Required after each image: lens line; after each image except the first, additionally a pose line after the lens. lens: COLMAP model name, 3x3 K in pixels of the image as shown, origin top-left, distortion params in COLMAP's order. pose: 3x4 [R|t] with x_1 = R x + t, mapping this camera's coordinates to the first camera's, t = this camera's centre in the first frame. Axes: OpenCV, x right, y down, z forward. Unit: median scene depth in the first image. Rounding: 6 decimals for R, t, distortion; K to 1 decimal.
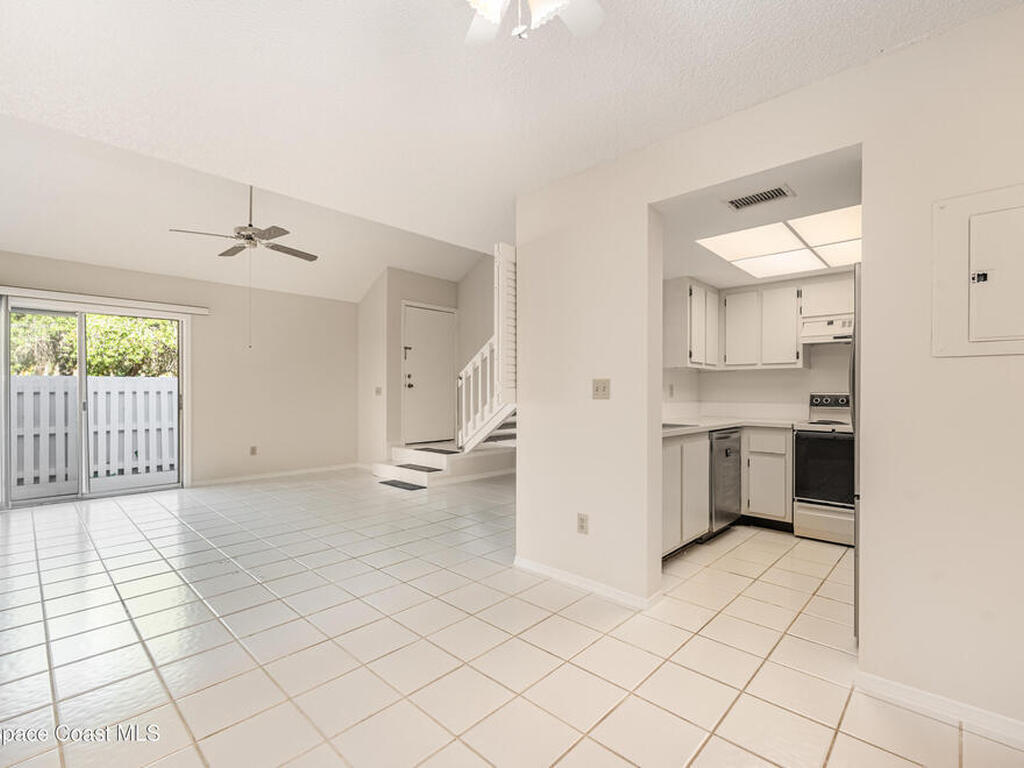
lens RADIAL K [[437.9, 0, 504.1], [0, 437.9, 392.2], [0, 0, 1]] dist [-0.000987, -0.000021]
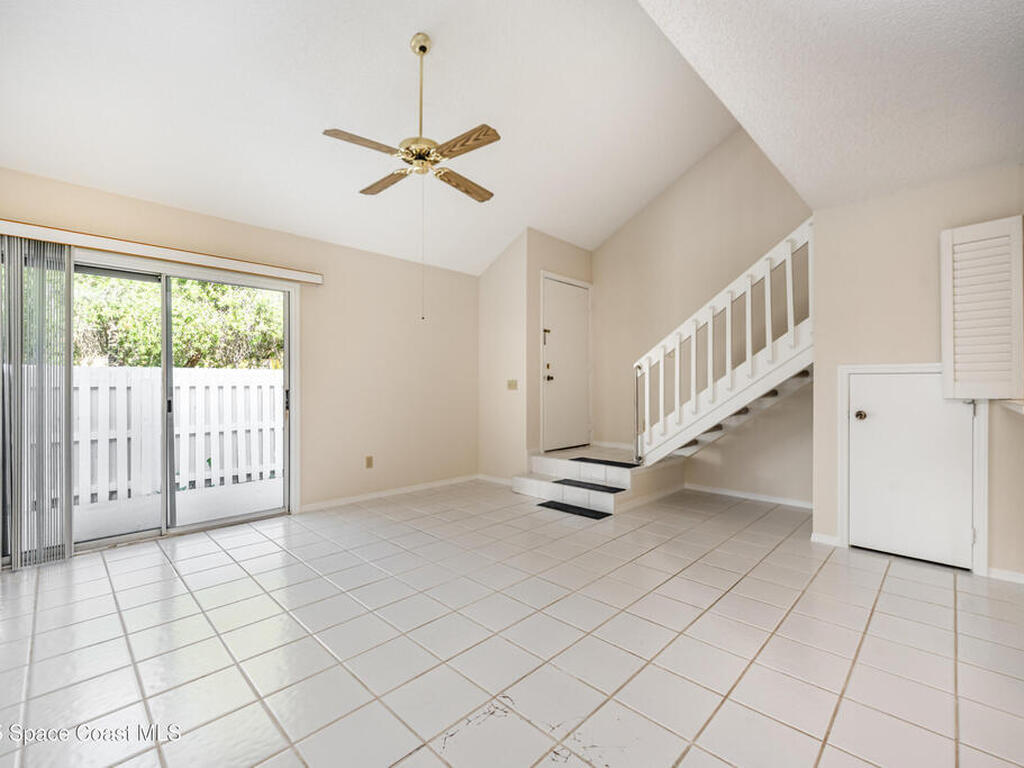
lens RADIAL K [[437.9, 0, 516.5], [0, 437.9, 384.1], [0, 0, 1]] dist [-0.000987, -0.000021]
pose [[0.999698, -0.001960, -0.024480, -0.260999], [0.001804, 0.999978, -0.006368, 0.001385], [0.024492, 0.006322, 0.999680, 0.206932]]
